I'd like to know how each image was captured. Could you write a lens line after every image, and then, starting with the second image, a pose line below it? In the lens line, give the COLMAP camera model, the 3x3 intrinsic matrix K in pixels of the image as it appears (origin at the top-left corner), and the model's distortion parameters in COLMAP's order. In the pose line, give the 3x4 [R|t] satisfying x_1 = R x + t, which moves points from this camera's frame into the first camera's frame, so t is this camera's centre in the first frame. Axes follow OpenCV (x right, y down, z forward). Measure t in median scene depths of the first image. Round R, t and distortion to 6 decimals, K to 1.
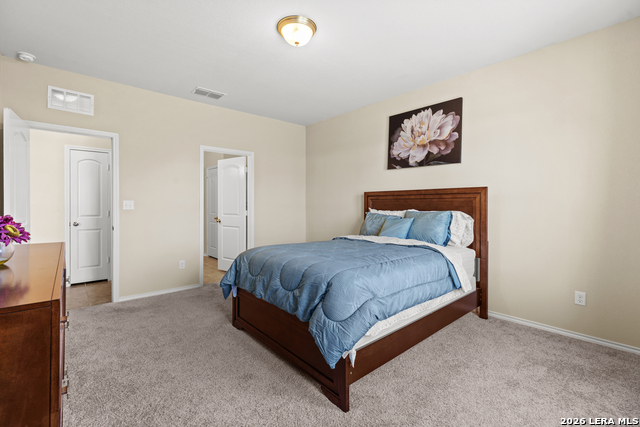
lens RADIAL K [[287.0, 0, 319.9], [0, 287.0, 209.3], [0, 0, 1]] dist [0.000577, 0.000542]
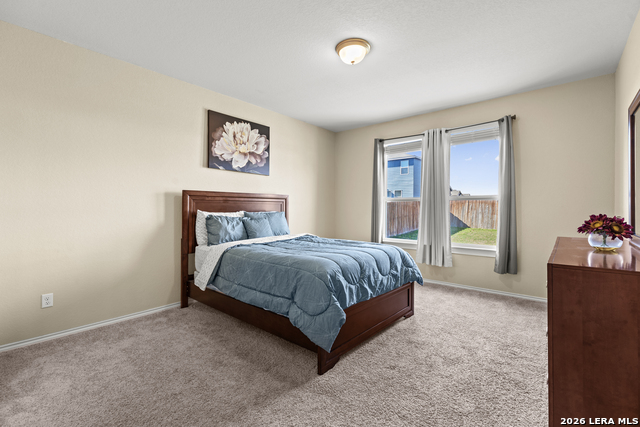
lens RADIAL K [[287.0, 0, 322.0], [0, 287.0, 212.3], [0, 0, 1]] dist [0.000577, 0.000542]
pose [[-0.108771, -0.012536, 0.993988, -0.761808], [0.001015, 0.999919, 0.012722, -0.008311], [-0.994066, 0.002393, -0.108749, 0.795997]]
